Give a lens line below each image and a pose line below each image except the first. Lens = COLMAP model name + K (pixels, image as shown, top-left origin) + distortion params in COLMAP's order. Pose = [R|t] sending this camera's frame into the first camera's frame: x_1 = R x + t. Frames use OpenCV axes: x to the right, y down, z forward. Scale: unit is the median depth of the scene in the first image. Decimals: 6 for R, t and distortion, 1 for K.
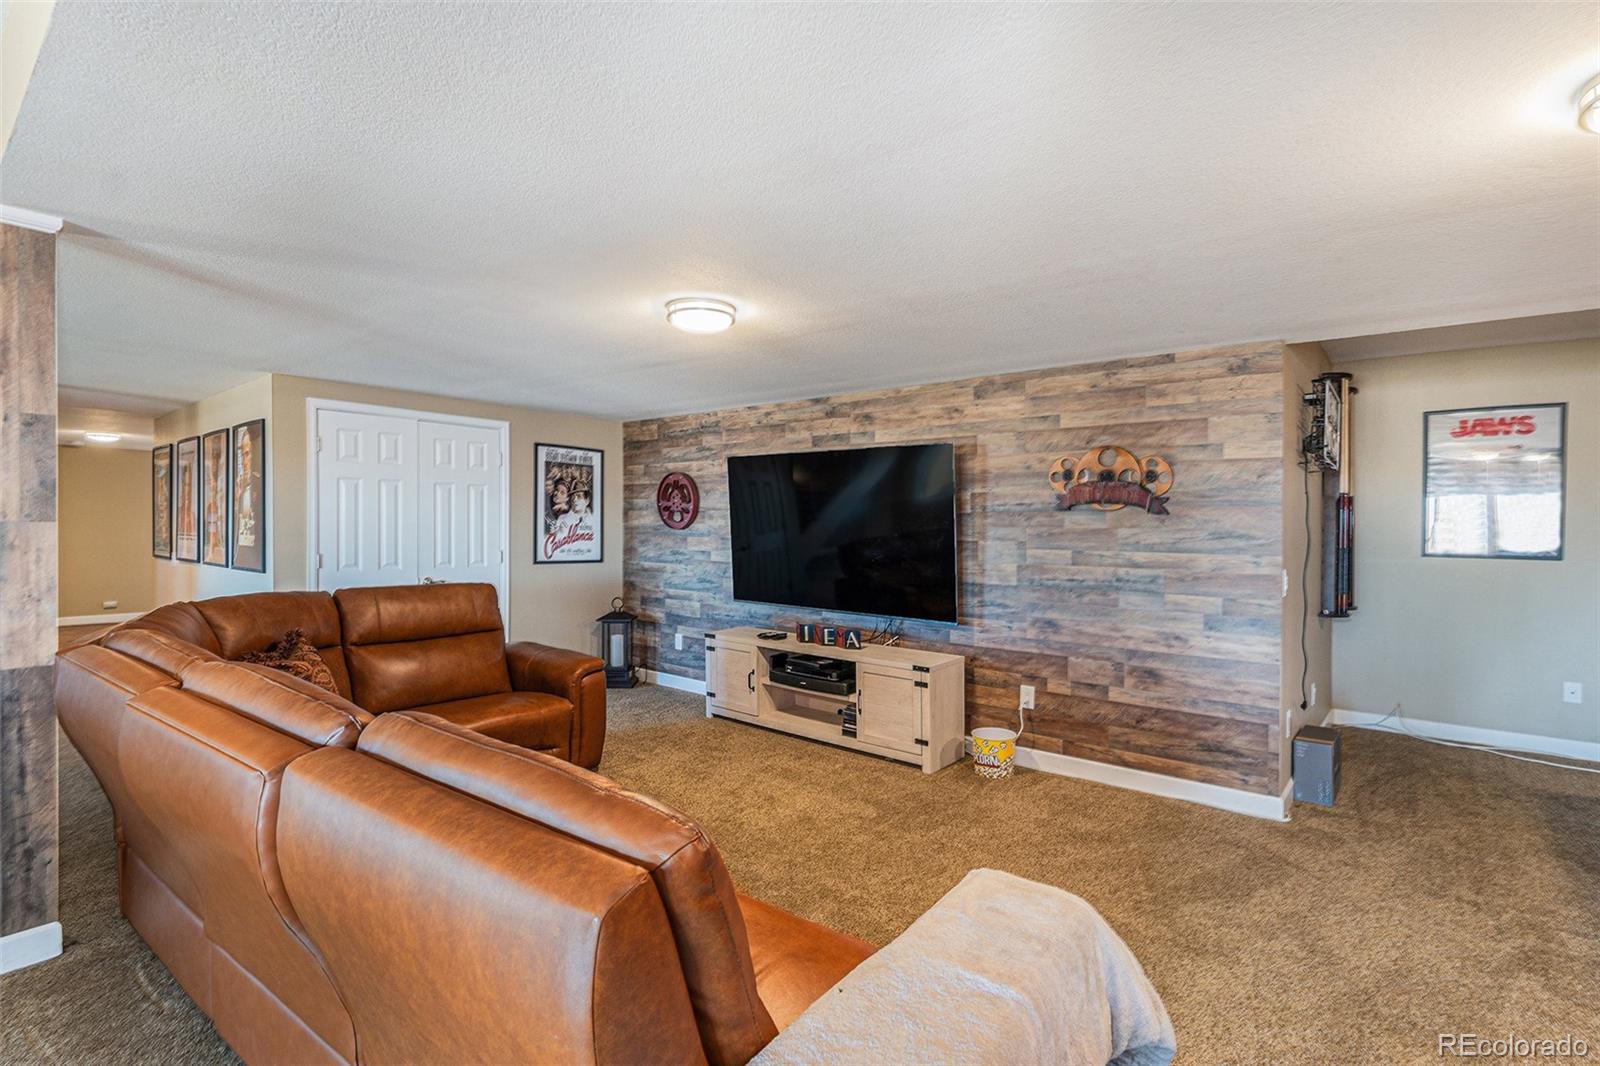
lens RADIAL K [[762.9, 0, 800.8], [0, 762.9, 530.4], [0, 0, 1]] dist [-0.001293, -0.002778]
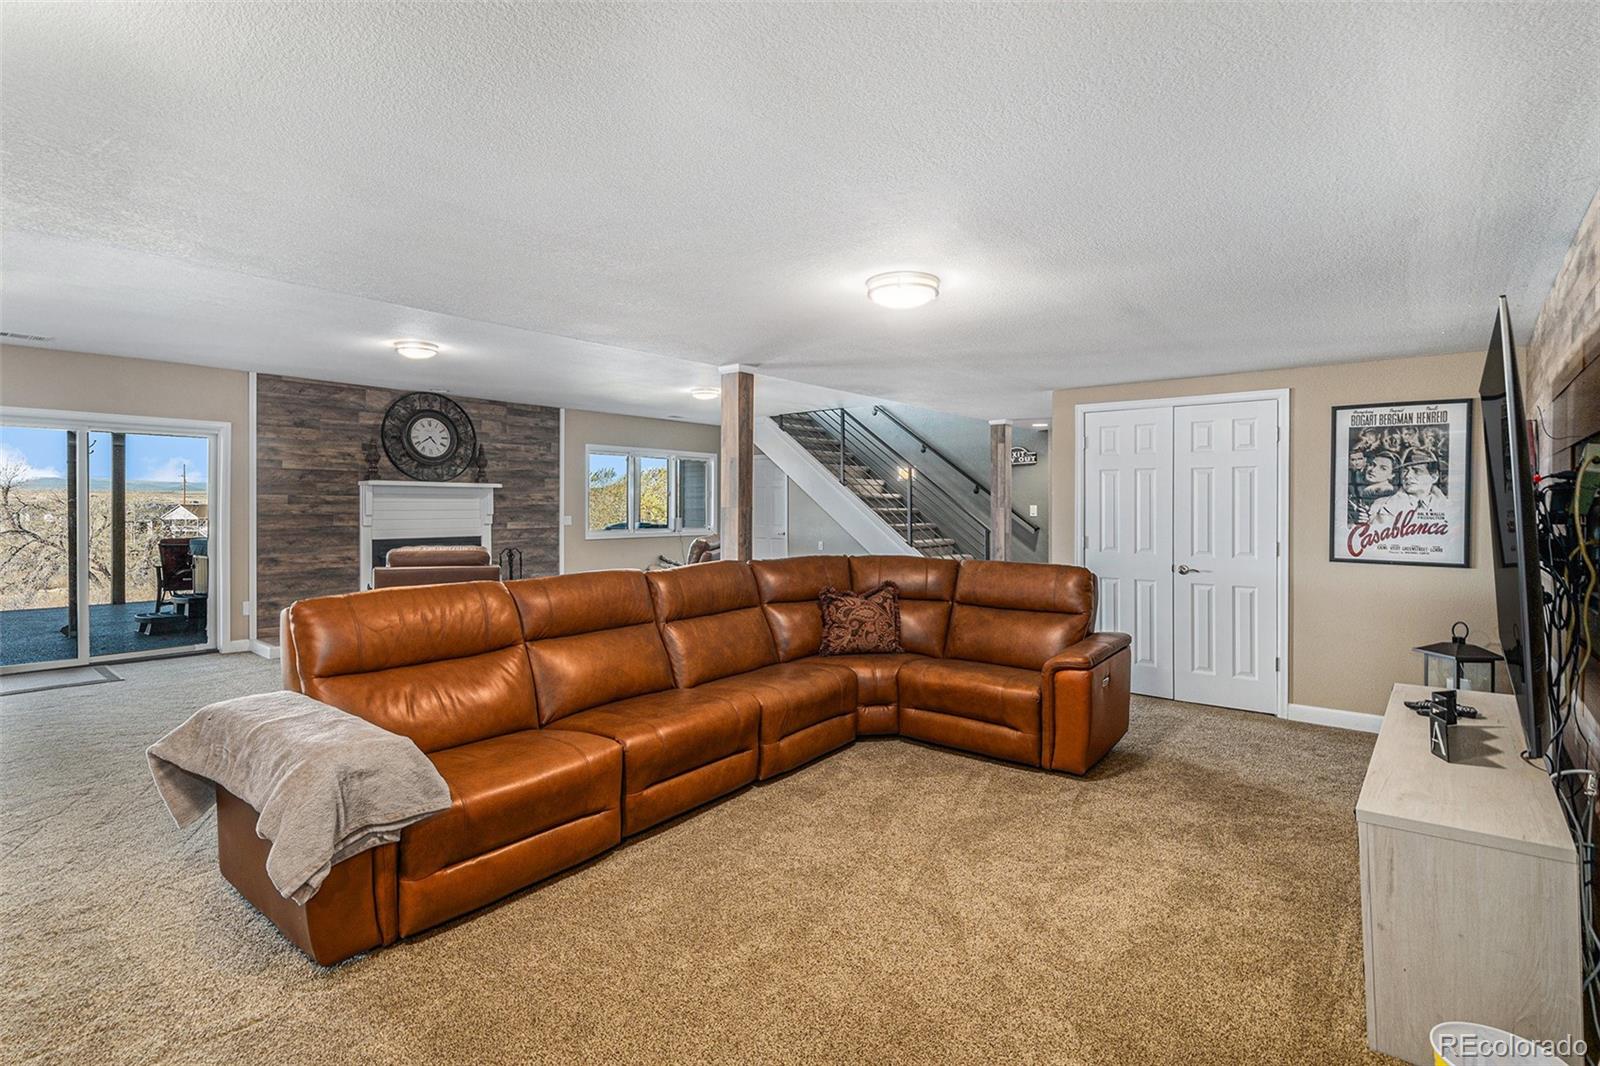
lens RADIAL K [[762.9, 0, 797.0], [0, 762.9, 519.0], [0, 0, 1]] dist [-0.001293, -0.002778]
pose [[-0.010904, 0.005109, -0.999928, 0.429916], [-0.009532, 0.999941, 0.005213, 0.001422], [0.999895, 0.009588, -0.010854, 0.447994]]
